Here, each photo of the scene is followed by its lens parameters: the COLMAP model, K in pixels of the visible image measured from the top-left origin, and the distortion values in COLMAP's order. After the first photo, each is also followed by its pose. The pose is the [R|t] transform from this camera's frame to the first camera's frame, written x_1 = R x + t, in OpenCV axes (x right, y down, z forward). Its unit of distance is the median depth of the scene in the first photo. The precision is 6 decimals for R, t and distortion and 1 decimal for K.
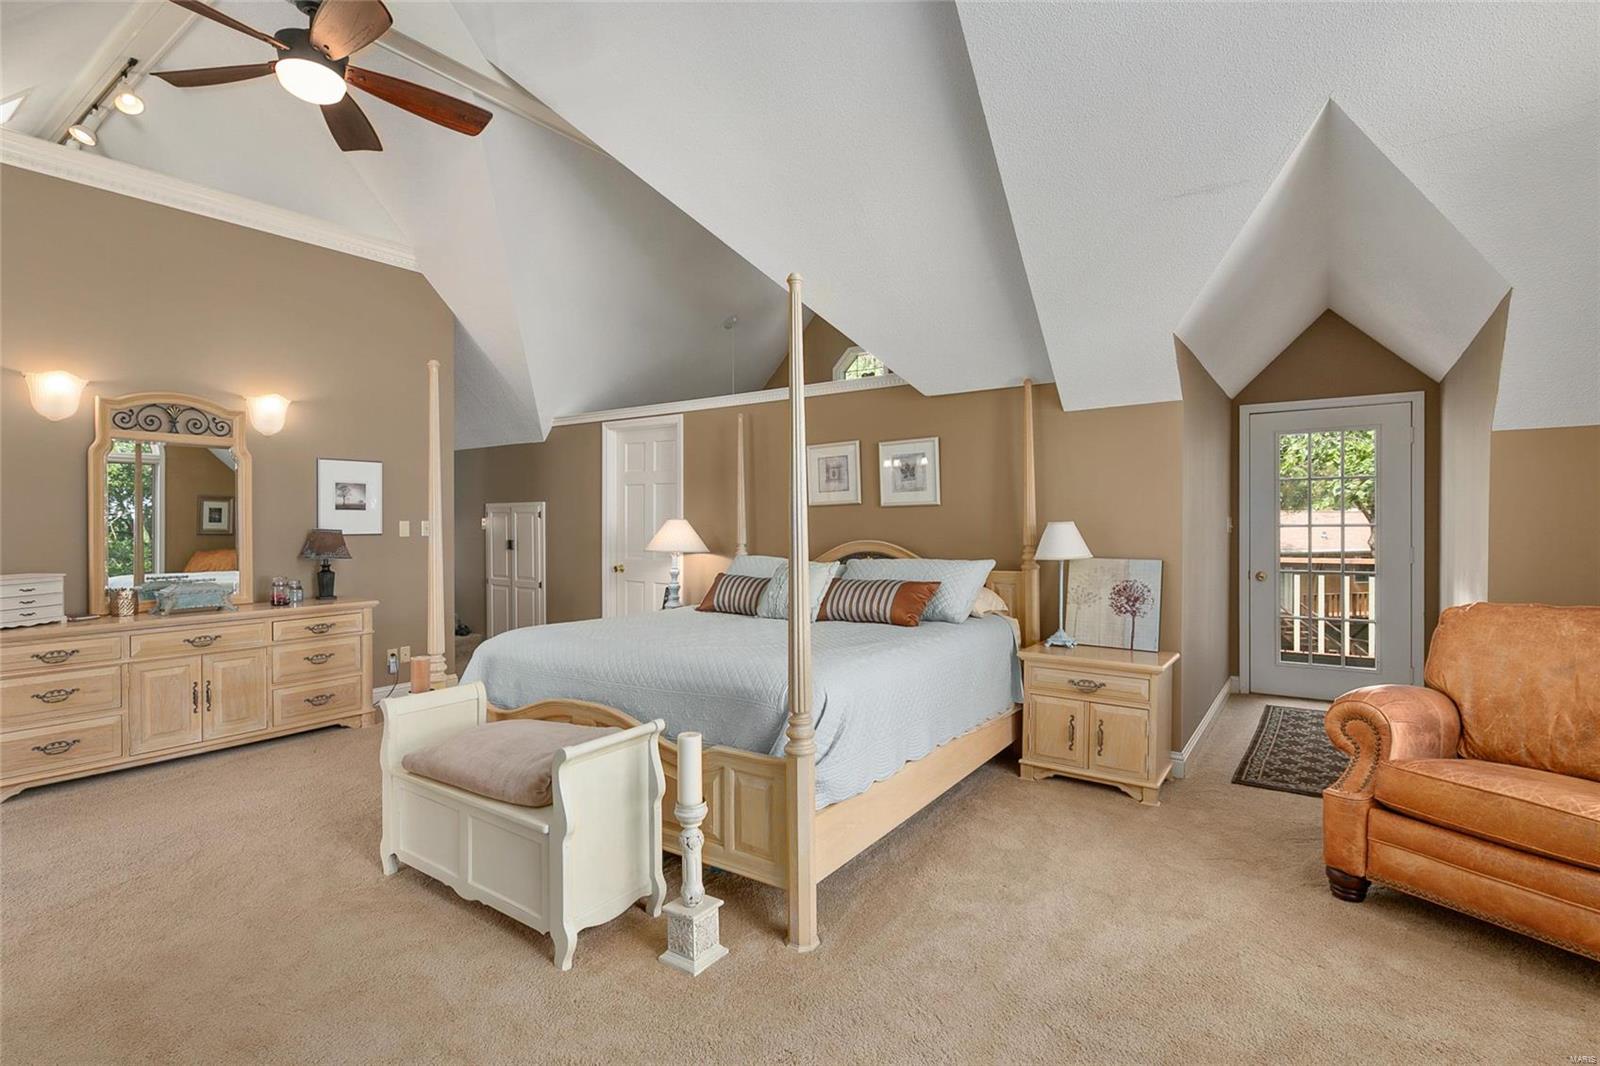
lens RADIAL K [[761.4, 0, 797.9], [0, 761.4, 530.2], [0, 0, 1]] dist [-0.000937, -0.000147]
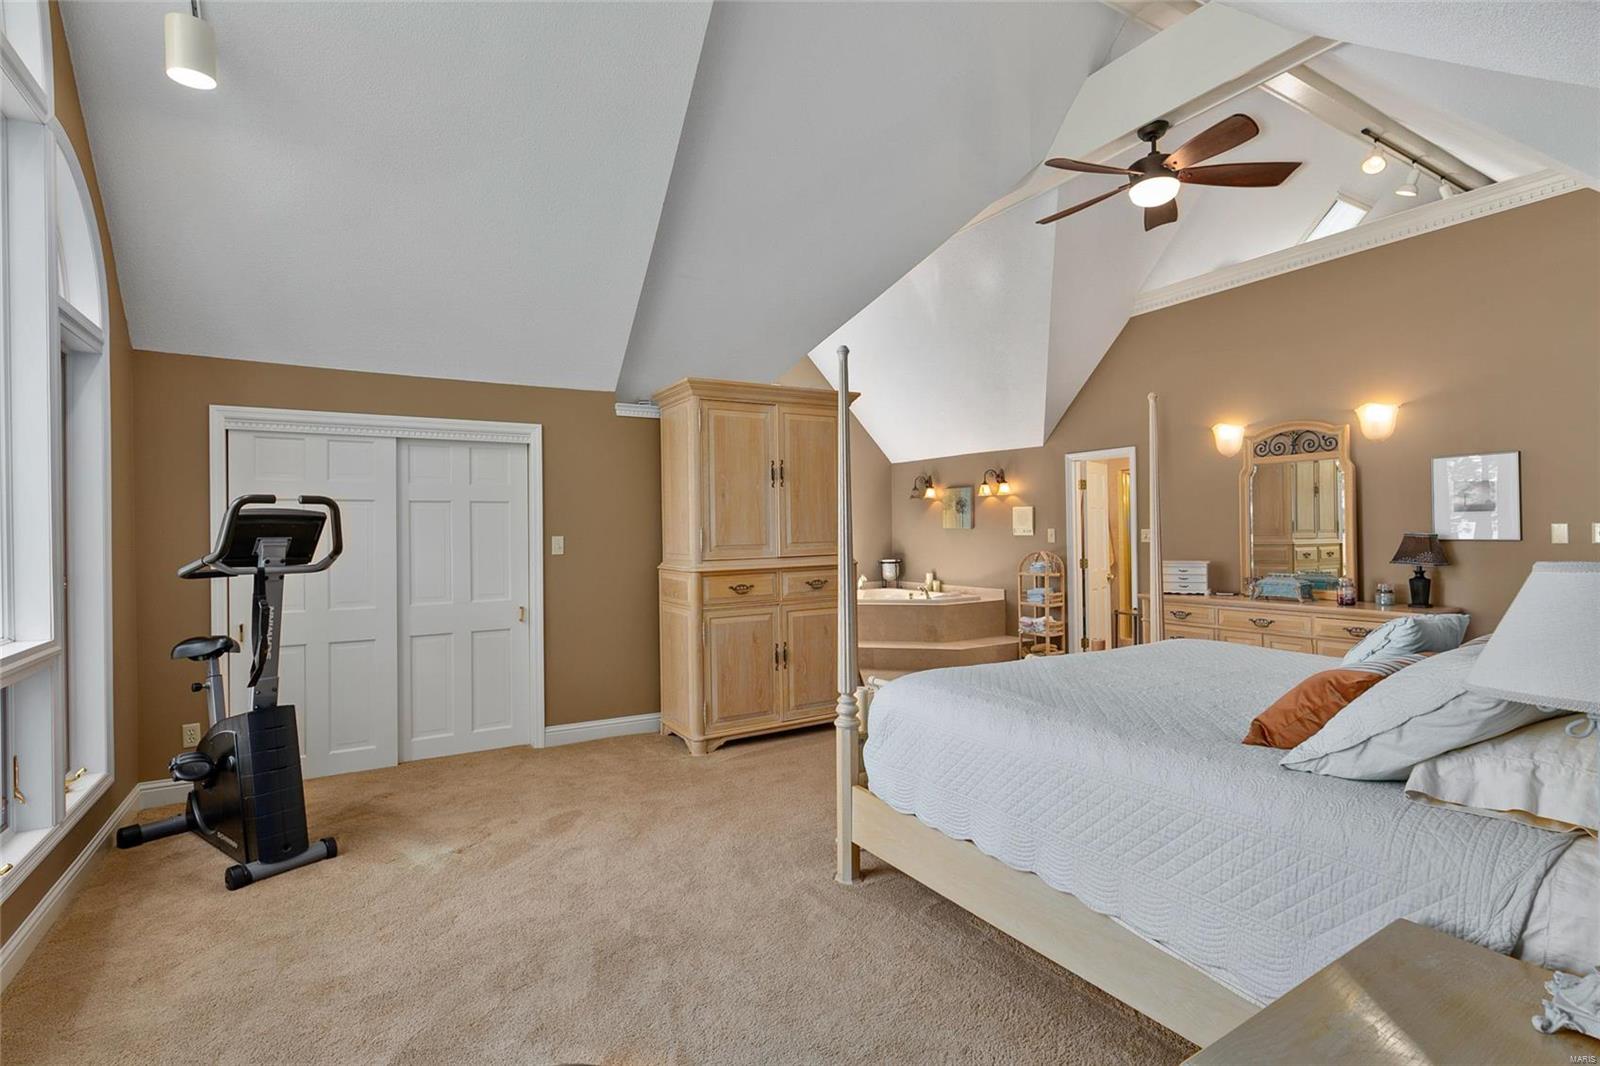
lens RADIAL K [[761.4, 0, 799.4], [0, 761.4, 527.2], [0, 0, 1]] dist [-0.000937, -0.000147]
pose [[-0.399852, 0.009773, -0.916528, 0.615054], [0.006467, 0.999948, 0.007841, -0.023651], [0.916557, -0.002792, -0.399895, 0.745598]]
